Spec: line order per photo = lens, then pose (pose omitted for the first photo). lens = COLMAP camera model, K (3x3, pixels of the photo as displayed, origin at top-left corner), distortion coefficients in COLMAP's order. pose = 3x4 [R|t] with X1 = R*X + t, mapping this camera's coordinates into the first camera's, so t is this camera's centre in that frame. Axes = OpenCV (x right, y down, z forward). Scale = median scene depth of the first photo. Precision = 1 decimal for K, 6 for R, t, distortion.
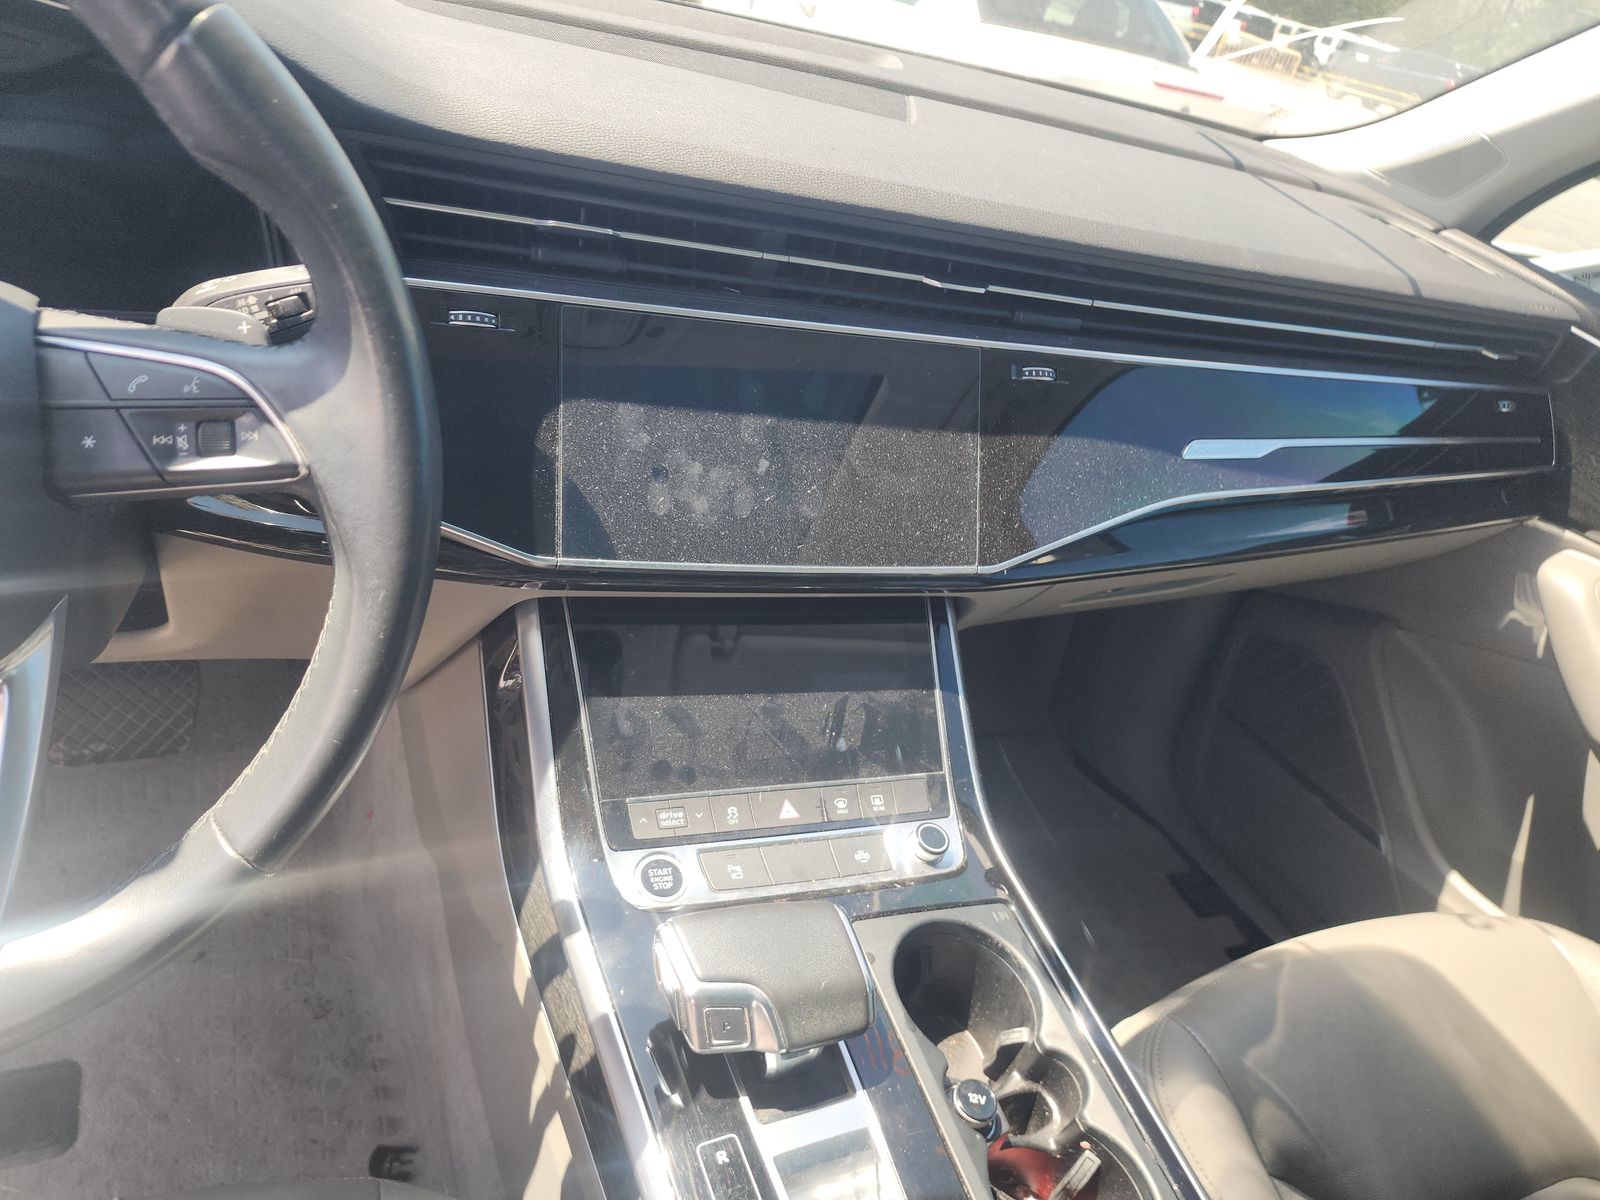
lens RADIAL K [[1162.9, 0, 735.7], [0, 1162.9, 528.8], [0, 0, 1]] dist [0.067344, -0.069106]
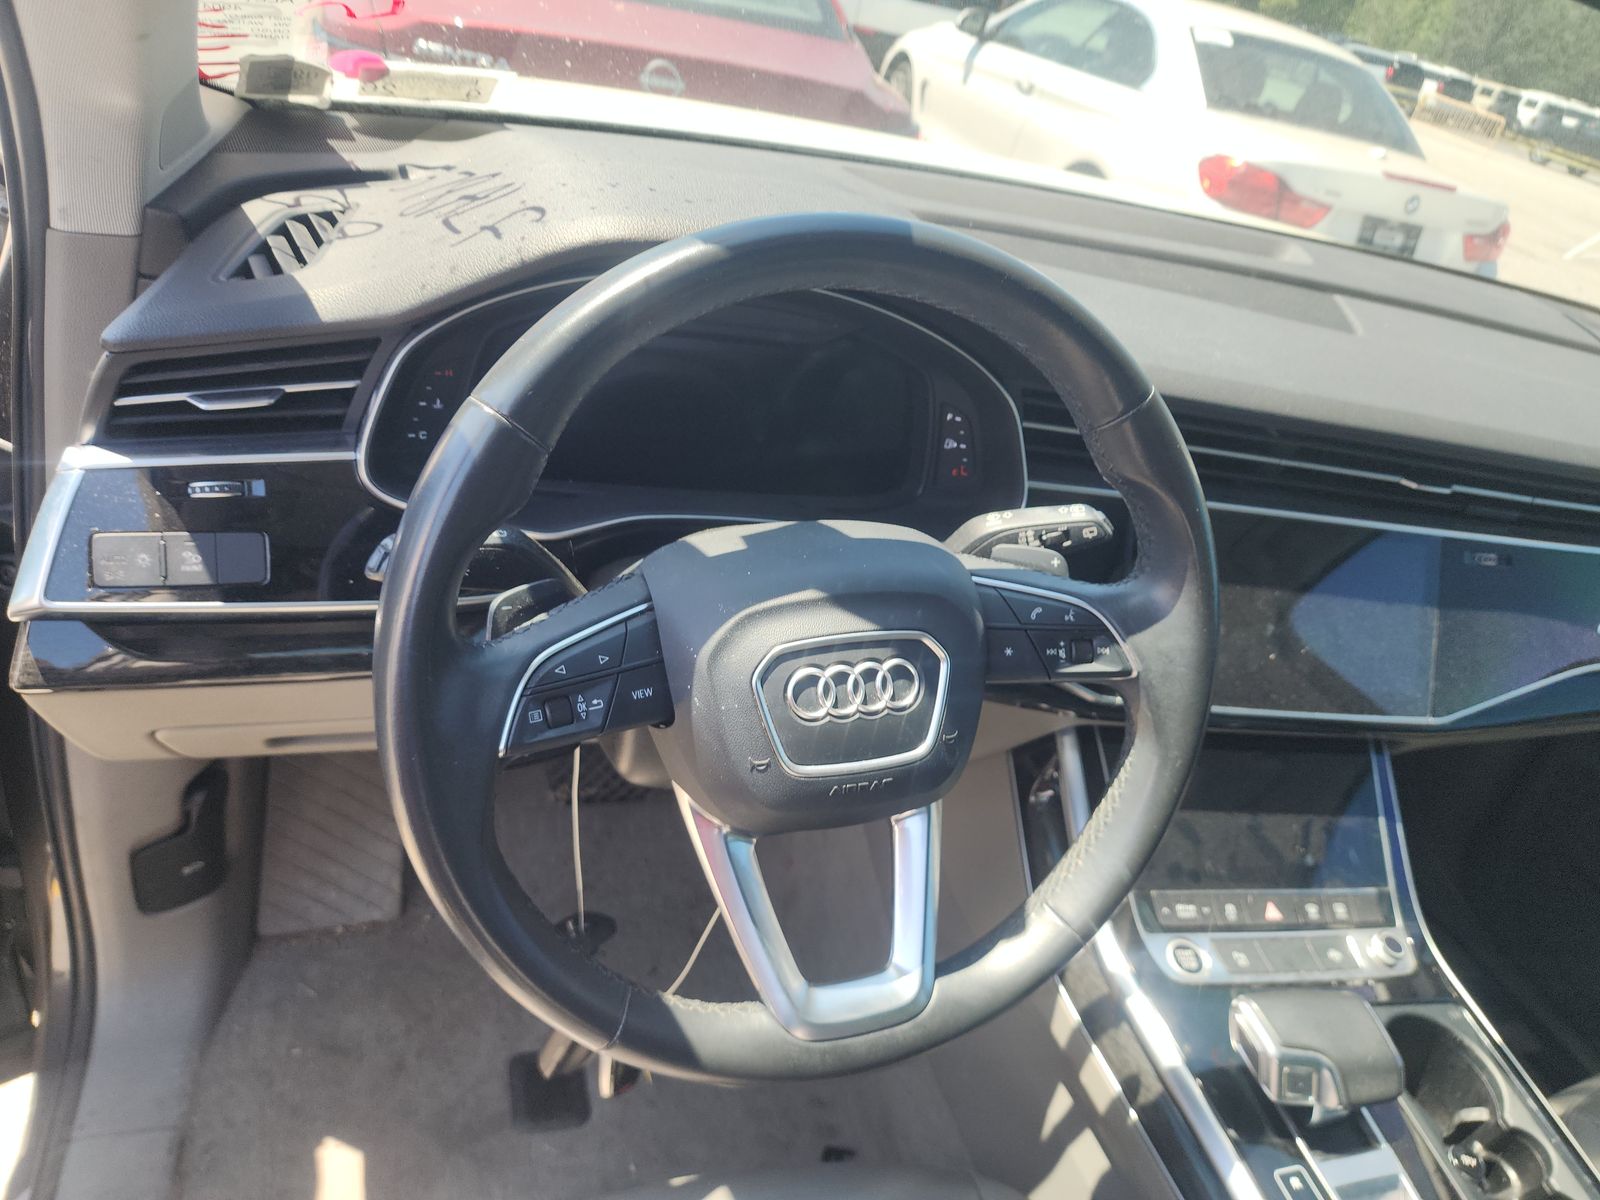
lens RADIAL K [[1162.9, 0, 735.7], [0, 1162.9, 528.8], [0, 0, 1]] dist [0.067344, -0.069106]
pose [[0.992402, 0.059061, -0.107932, -0.408796], [-0.062077, 0.997763, -0.024799, -0.094622], [0.106226, 0.031311, 0.993849, -0.306066]]
